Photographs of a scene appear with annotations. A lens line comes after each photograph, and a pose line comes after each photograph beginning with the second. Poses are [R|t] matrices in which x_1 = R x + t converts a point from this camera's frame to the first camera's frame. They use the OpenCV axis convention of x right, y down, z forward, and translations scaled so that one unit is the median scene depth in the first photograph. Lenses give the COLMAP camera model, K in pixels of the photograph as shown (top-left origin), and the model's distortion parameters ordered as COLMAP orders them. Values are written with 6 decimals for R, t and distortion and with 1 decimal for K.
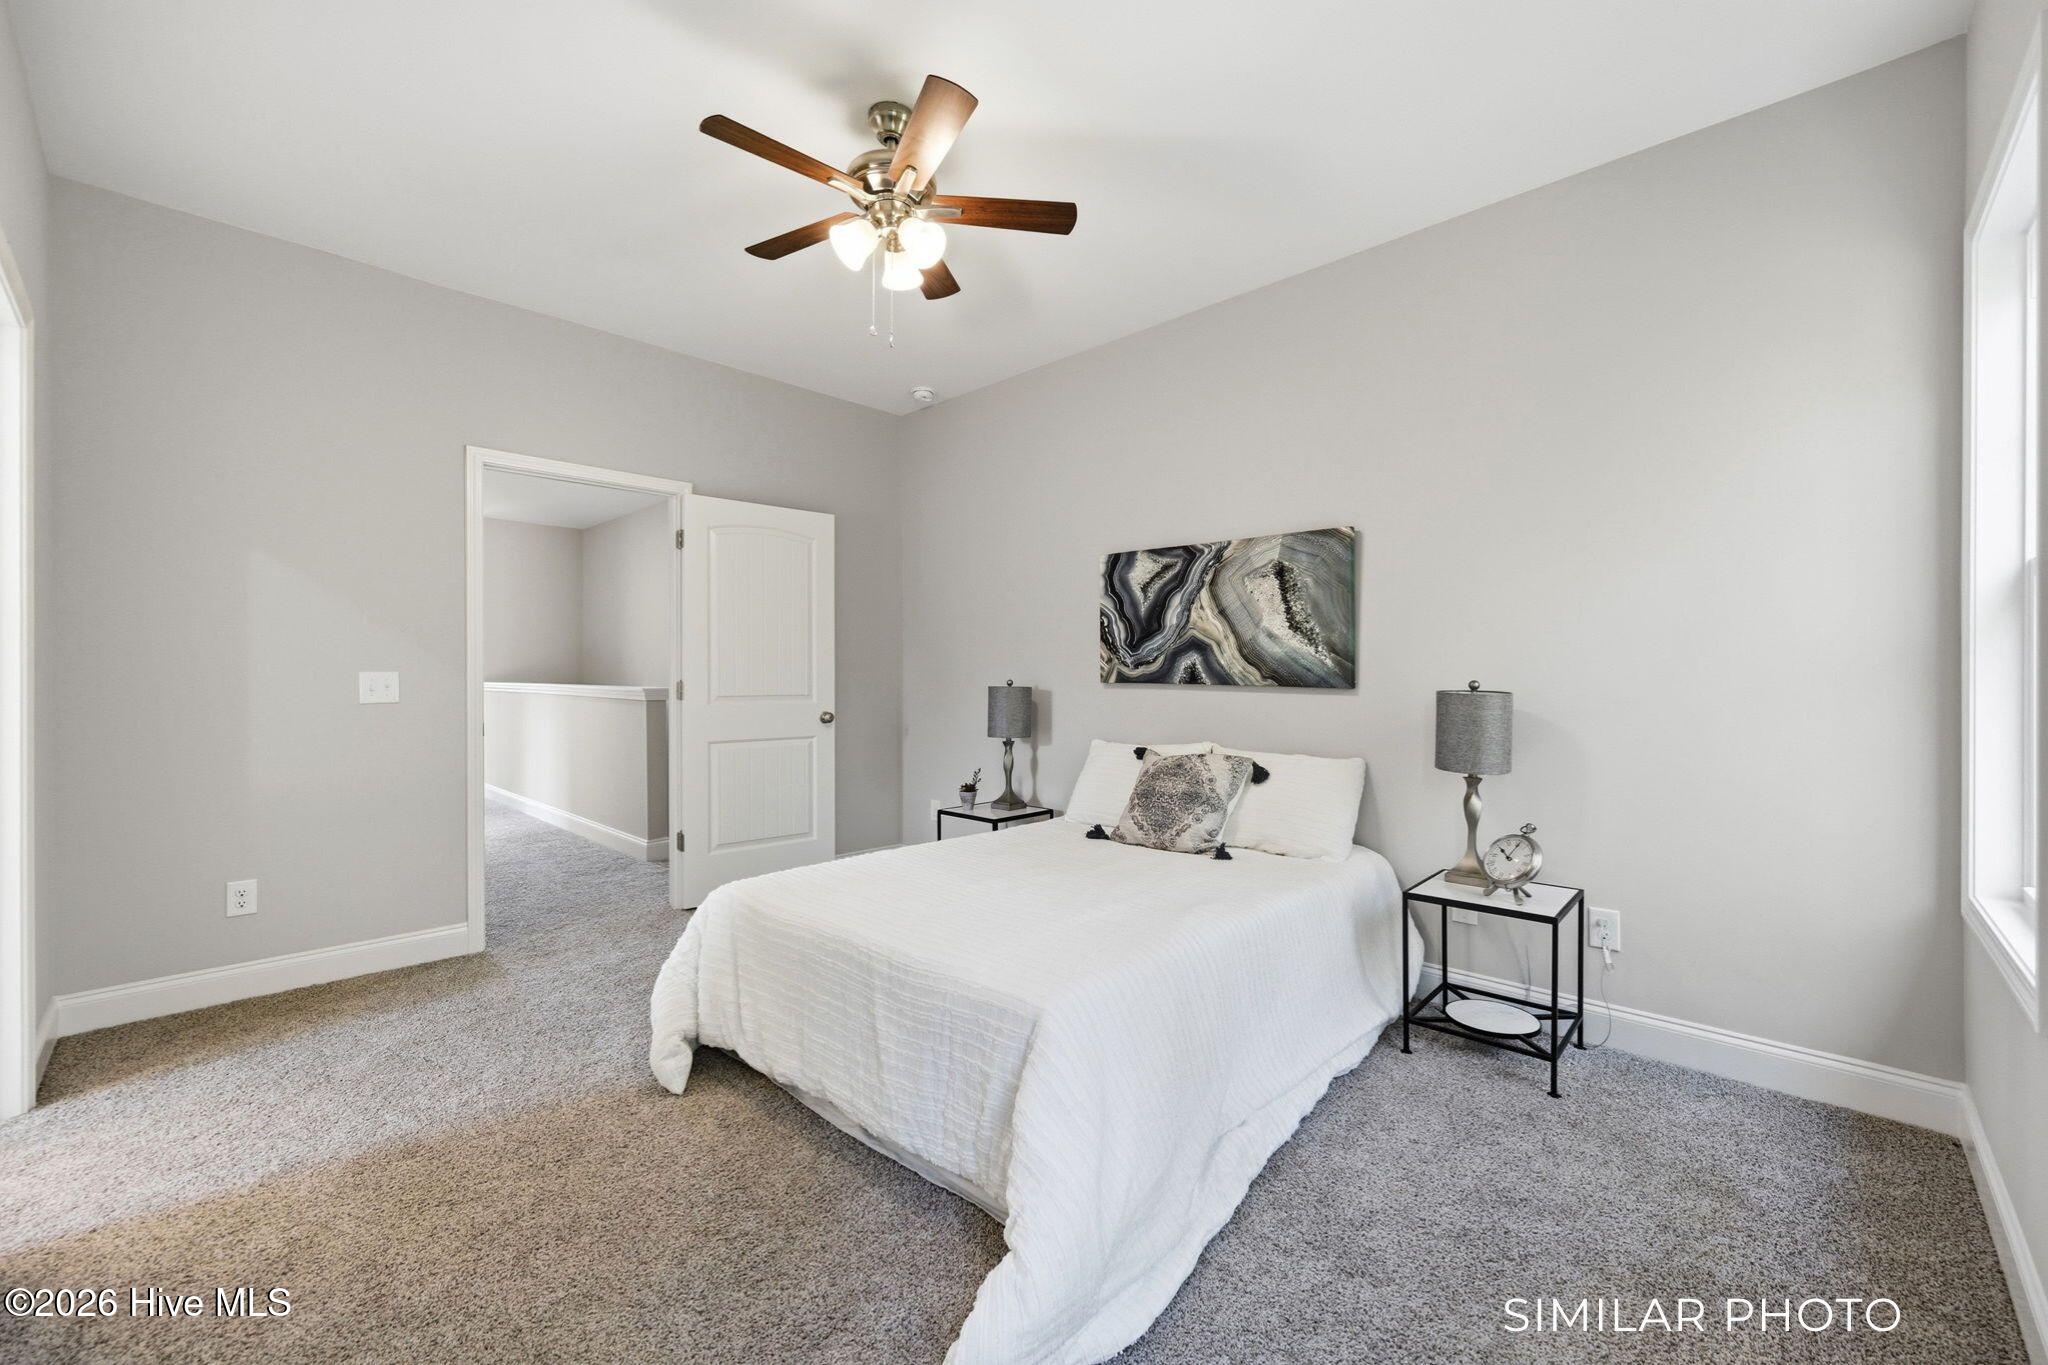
lens RADIAL K [[811.7, 0, 1032.0], [0, 811.7, 675.9], [0, 0, 1]] dist [0.004514, 0.000376]
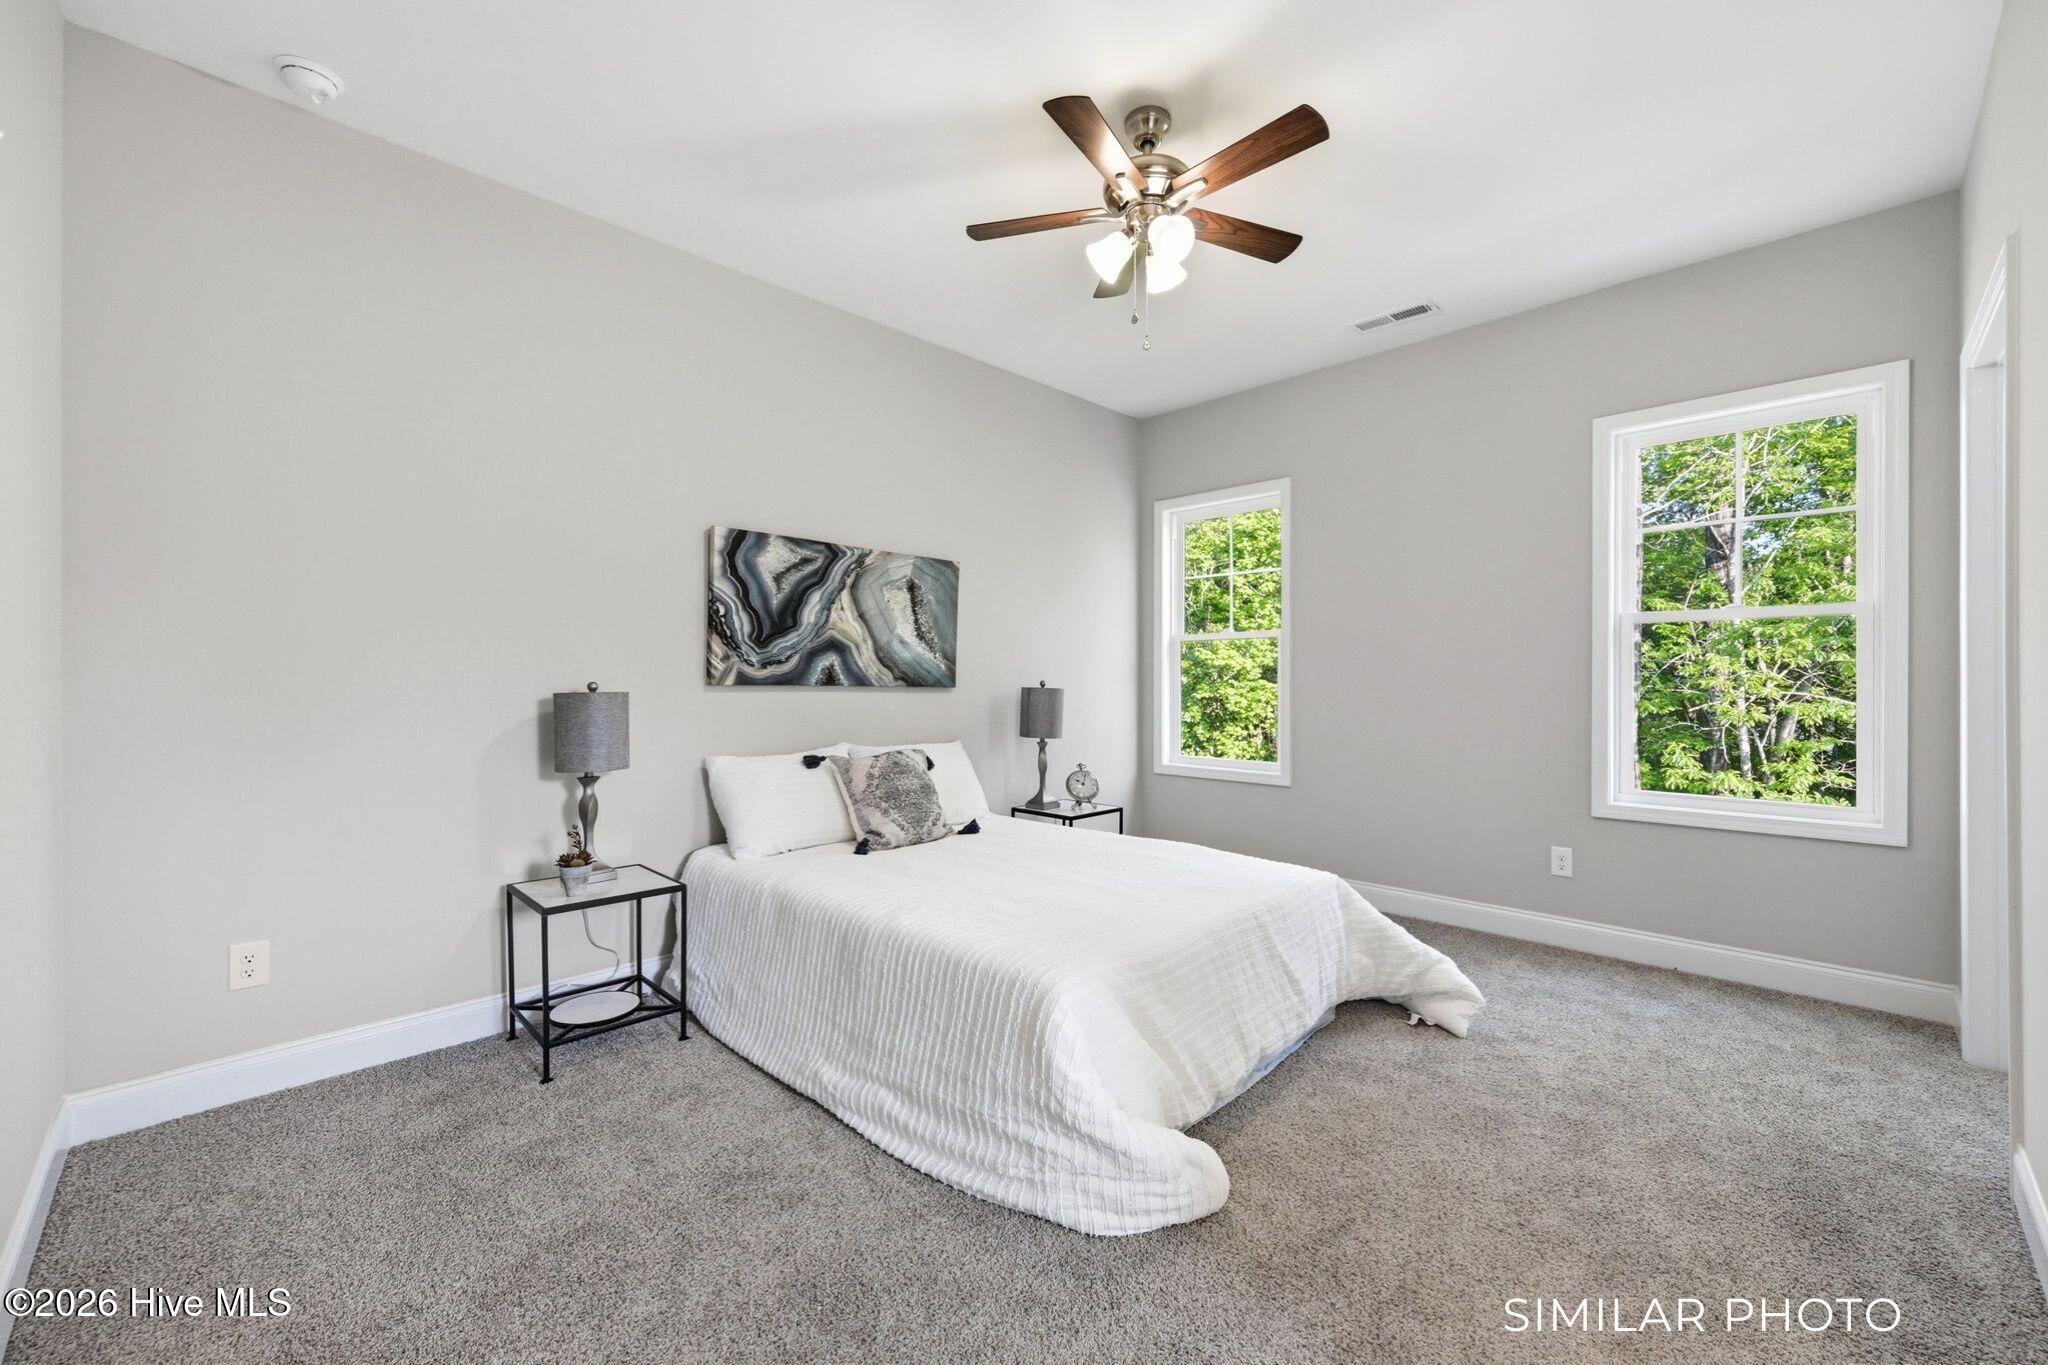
lens RADIAL K [[811.7, 0, 1031.2], [0, 811.7, 685.8], [0, 0, 1]] dist [0.004514, 0.000376]
pose [[0.035256, -0.008503, 0.999342, -0.775031], [-0.001707, 0.999962, 0.008568, 0.001647], [-0.999377, -0.002008, 0.035240, 0.724299]]
